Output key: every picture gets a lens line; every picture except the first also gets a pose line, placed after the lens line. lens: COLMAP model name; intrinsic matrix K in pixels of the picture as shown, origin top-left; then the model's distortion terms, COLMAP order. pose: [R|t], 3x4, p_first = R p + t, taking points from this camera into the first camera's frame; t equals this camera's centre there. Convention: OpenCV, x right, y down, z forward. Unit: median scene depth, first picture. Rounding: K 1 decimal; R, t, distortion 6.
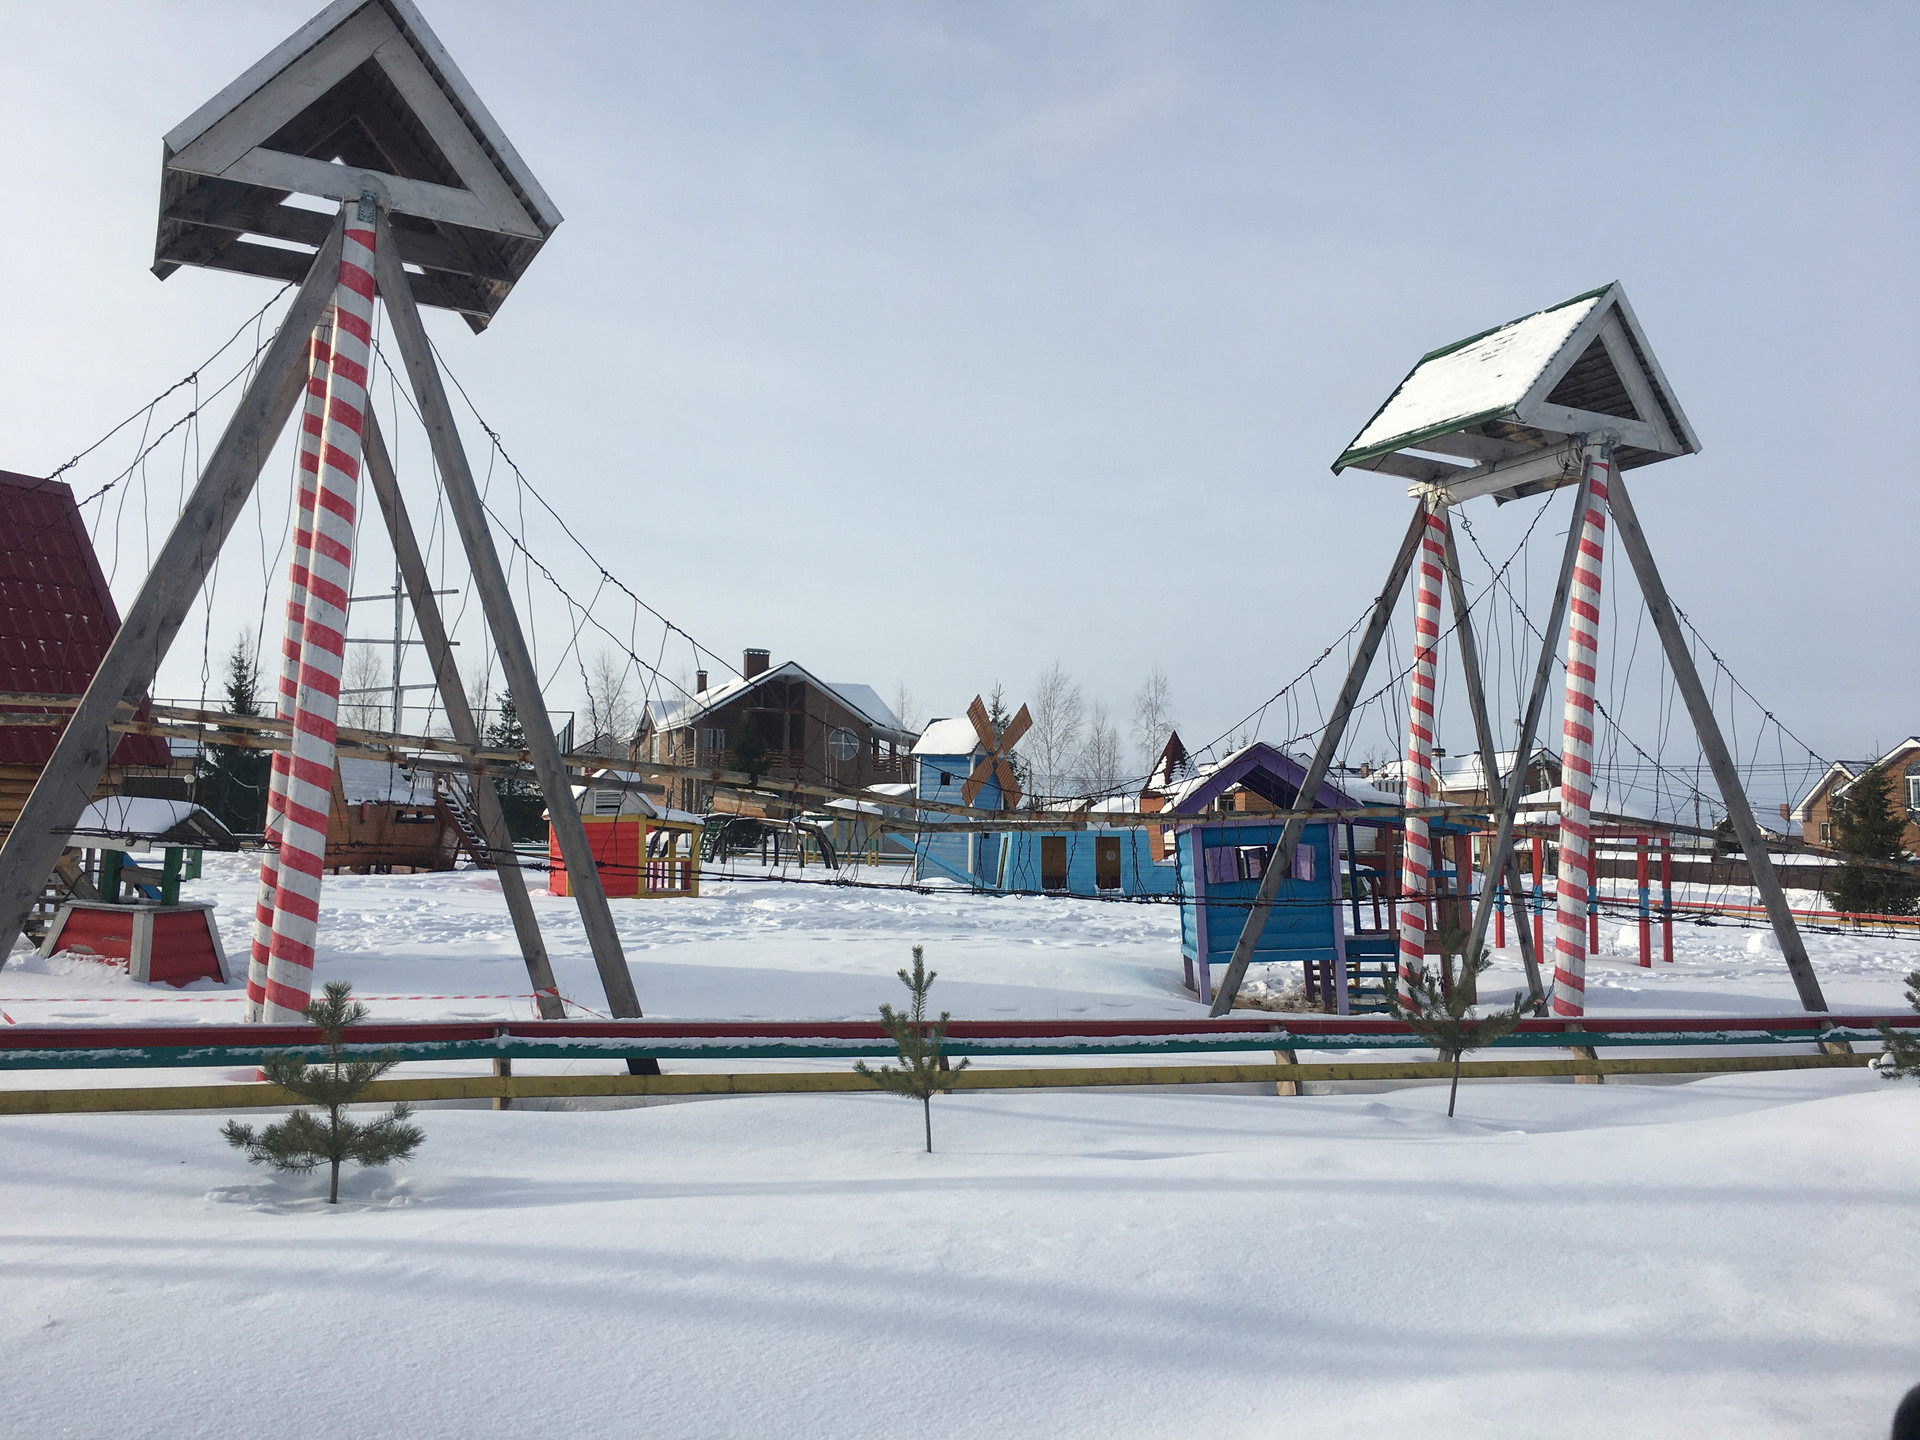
lens RADIAL K [[1647.7, 0, 960.0], [0, 1647.7, 720.0], [0, 0, 1]] dist [0.011850, 0.005302]
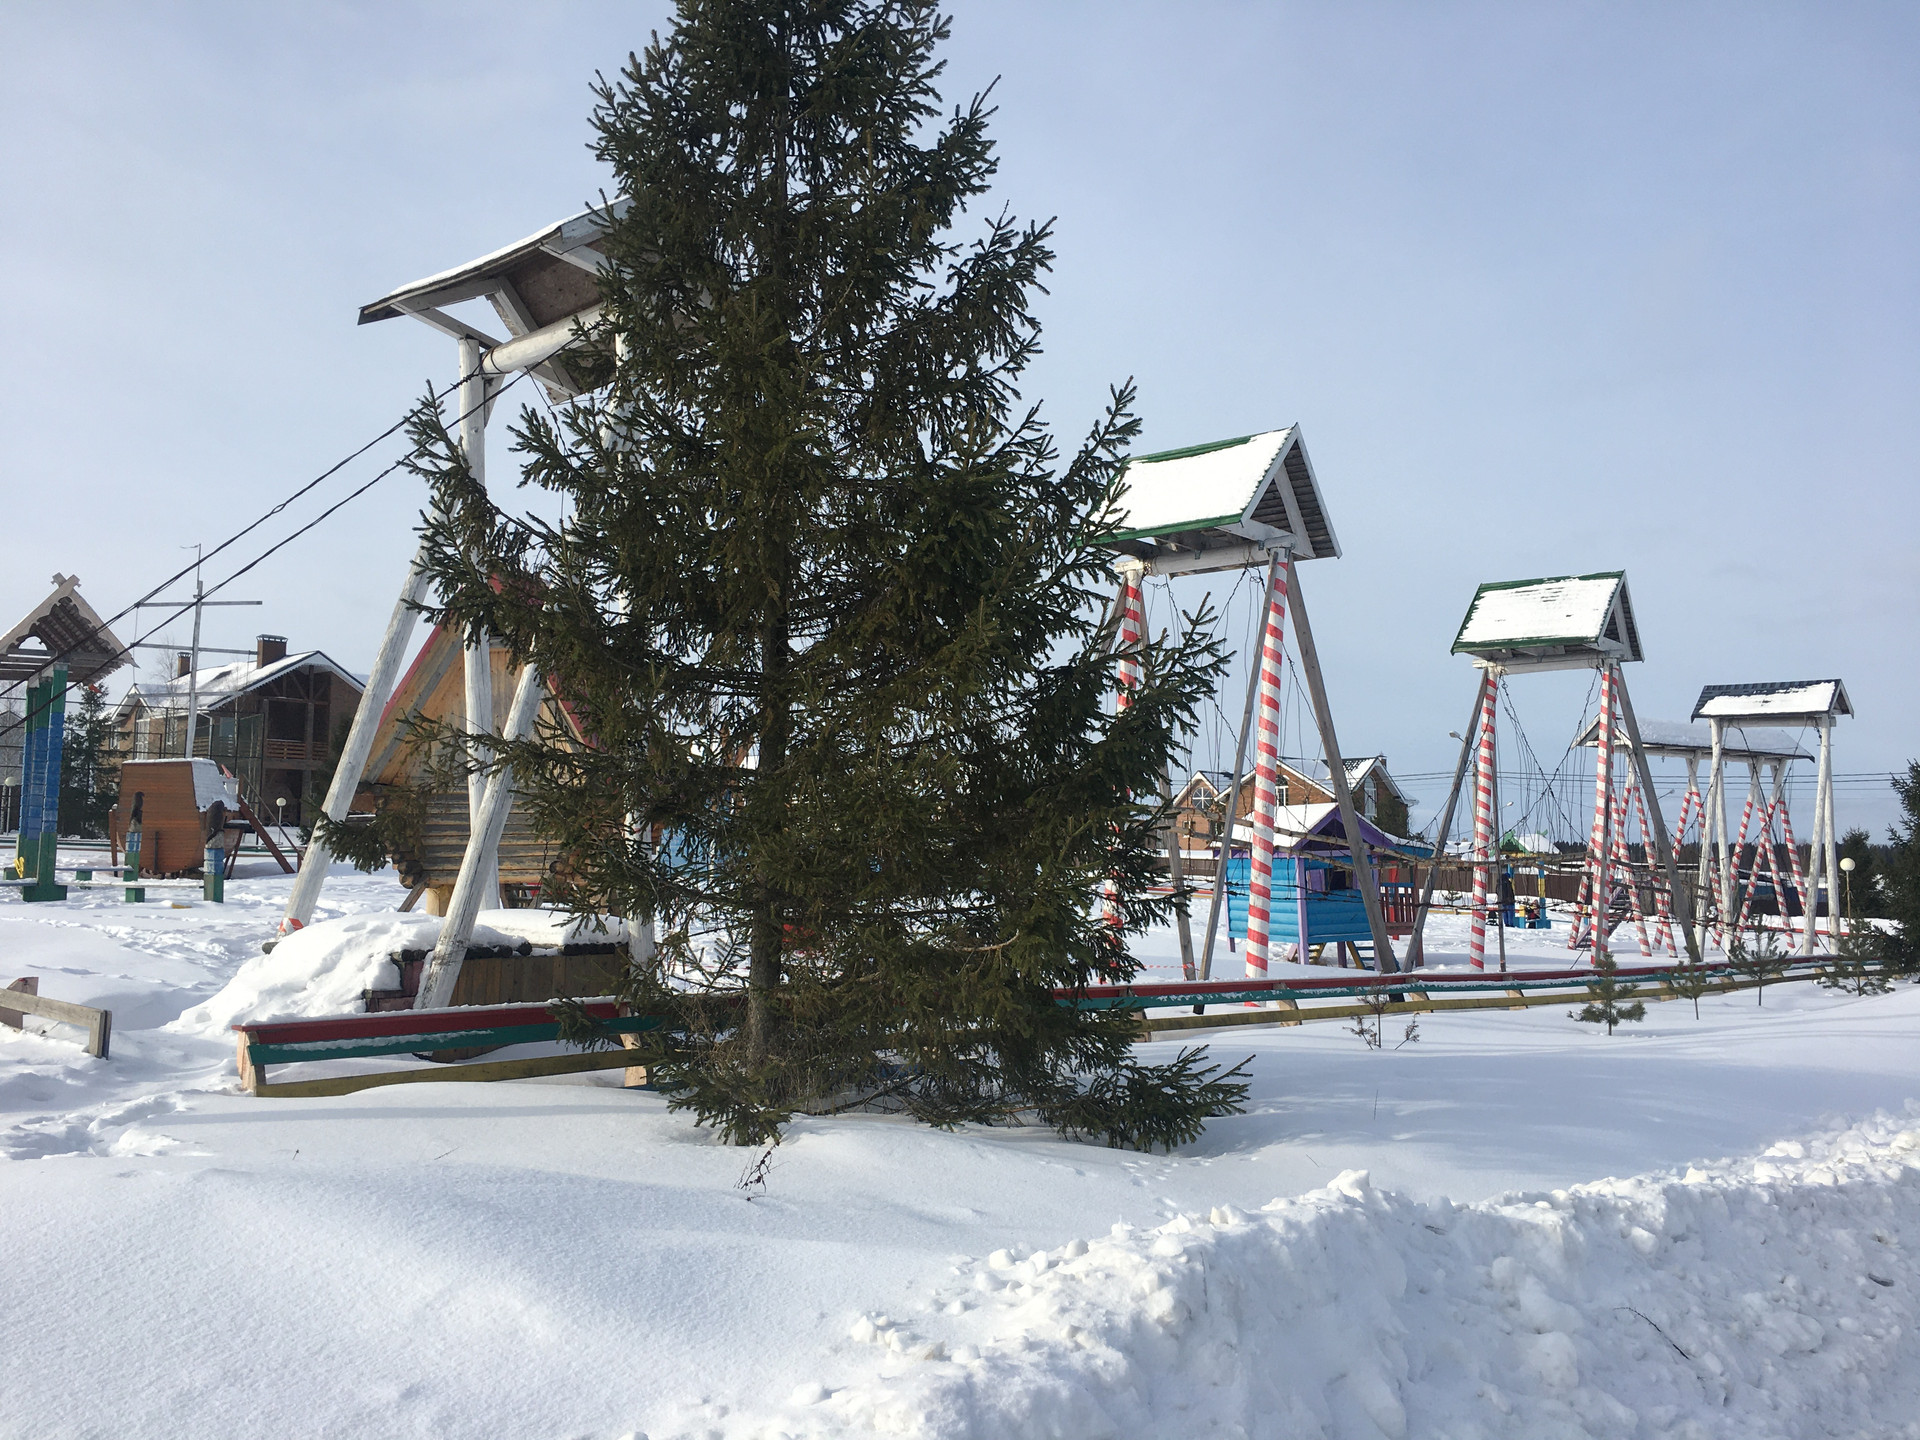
lens RADIAL K [[1647.7, 0, 960.0], [0, 1647.7, 720.0], [0, 0, 1]] dist [0.011850, 0.005302]
pose [[0.930841, 0.025987, 0.364499, -0.770008], [-0.029100, 0.999572, 0.003050, -0.064581], [-0.364263, -0.013446, 0.931199, -0.360047]]
